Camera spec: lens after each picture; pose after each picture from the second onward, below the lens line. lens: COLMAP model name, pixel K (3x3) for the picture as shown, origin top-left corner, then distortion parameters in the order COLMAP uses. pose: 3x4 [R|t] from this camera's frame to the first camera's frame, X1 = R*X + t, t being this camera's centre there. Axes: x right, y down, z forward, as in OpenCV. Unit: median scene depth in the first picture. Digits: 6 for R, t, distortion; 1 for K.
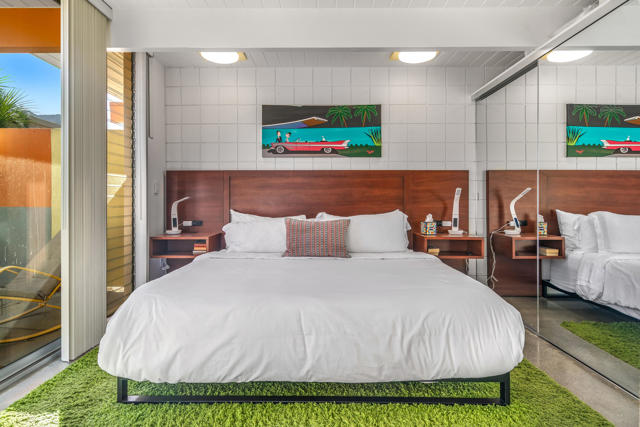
lens RADIAL K [[346.6, 0, 319.0], [0, 346.6, 199.8], [0, 0, 1]] dist [-0.001823, -0.000812]
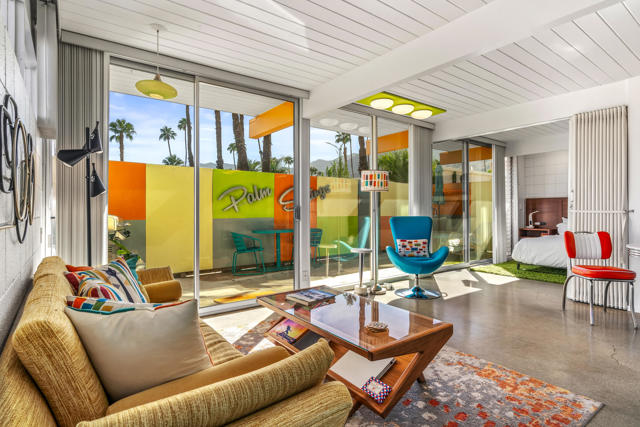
lens RADIAL K [[333.5, 0, 315.4], [0, 333.5, 207.3], [0, 0, 1]] dist [0.019135, -0.000199]
pose [[0.594555, -0.012236, -0.803962, 0.438799], [0.000901, 0.999894, -0.014551, -0.001821], [0.804055, 0.007928, 0.594502, -1.234403]]
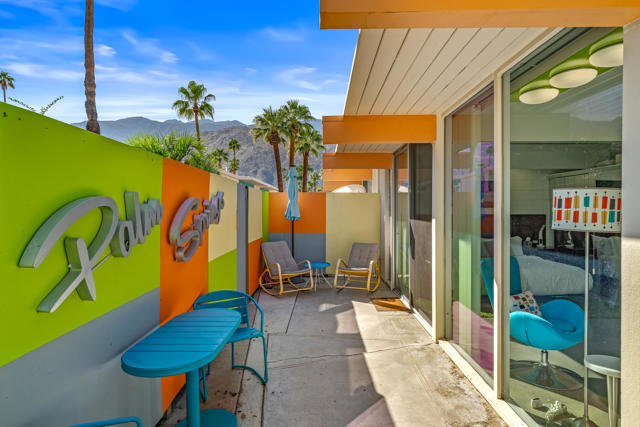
lens RADIAL K [[344.2, 0, 319.6], [0, 344.2, 210.7], [0, 0, 1]] dist [0.001311, -0.000354]
pose [[0.999947, -0.001444, -0.010162, -0.837392], [0.001462, 0.999997, 0.001713, -0.110977], [0.010160, -0.001727, 0.999947, -0.976887]]
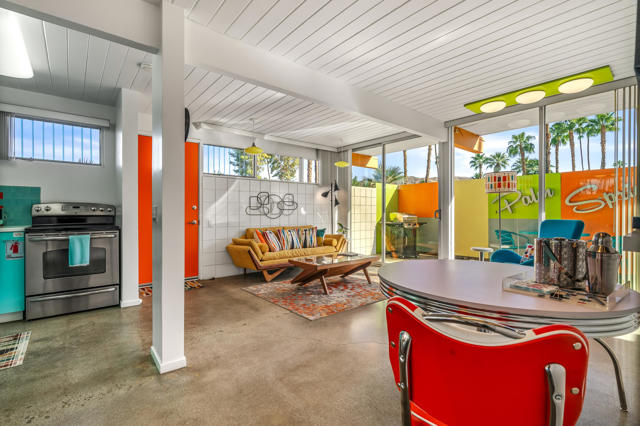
lens RADIAL K [[292.1, 0, 316.1], [0, 292.1, 212.4], [0, 0, 1]] dist [0.001771, 0.000238]
pose [[-0.767365, 0.000768, -0.641210, 0.773142], [-0.003525, 0.999979, 0.005415, -0.010553], [0.641201, 0.006416, -0.767346, 0.005933]]
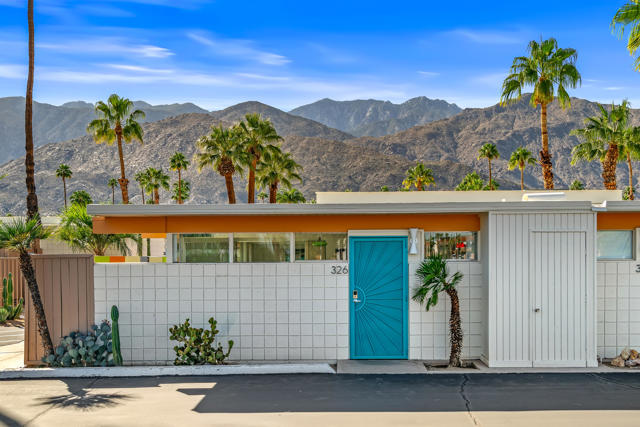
lens RADIAL K [[573.9, 0, 337.5], [0, 573.9, 265.2], [0, 0, 1]] dist [0.003164, 0.003802]
pose [[0.999959, -0.005582, 0.007098, 0.259540], [0.005536, 0.999963, 0.006550, -0.173616], [-0.007135, -0.006510, 0.999953, -3.930046]]
